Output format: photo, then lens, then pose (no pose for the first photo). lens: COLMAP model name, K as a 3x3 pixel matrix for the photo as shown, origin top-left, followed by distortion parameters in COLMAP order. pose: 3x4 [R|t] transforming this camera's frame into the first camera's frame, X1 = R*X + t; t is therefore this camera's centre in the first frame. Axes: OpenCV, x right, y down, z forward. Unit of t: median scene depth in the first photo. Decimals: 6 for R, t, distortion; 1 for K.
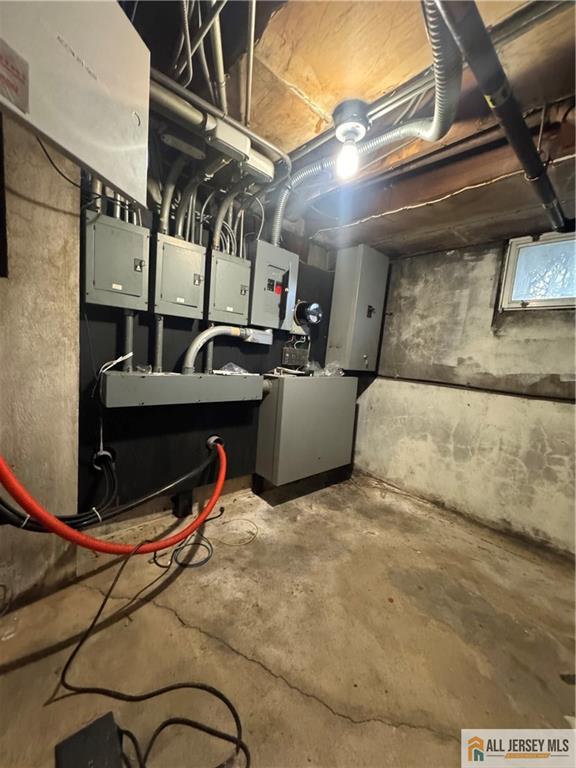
lens RADIAL K [[305.3, 0, 285.5], [0, 305.3, 384.7], [0, 0, 1]] dist [-0.004211, 0.001005]
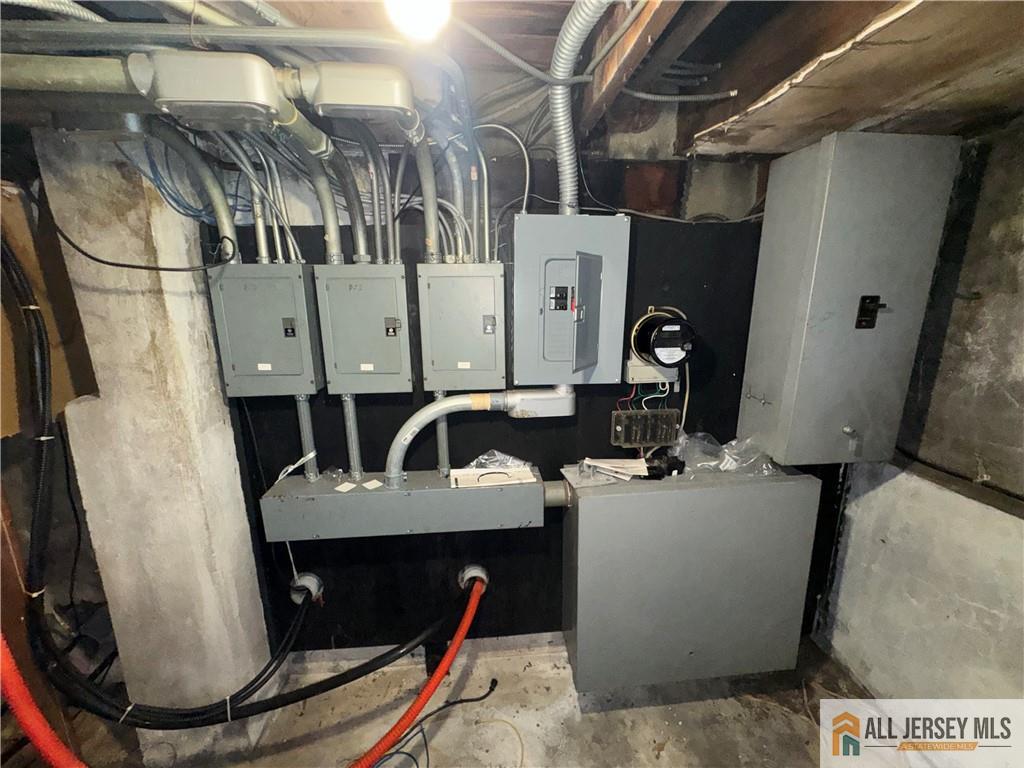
lens RADIAL K [[407.0, 0, 512.4], [0, 407.0, 384.2], [0, 0, 1]] dist [-0.004211, 0.001005]
pose [[0.804872, 0.035708, -0.592373, 0.287261], [0.013449, 0.996834, 0.078362, -0.252421], [0.593296, -0.071038, 0.801844, 0.448734]]
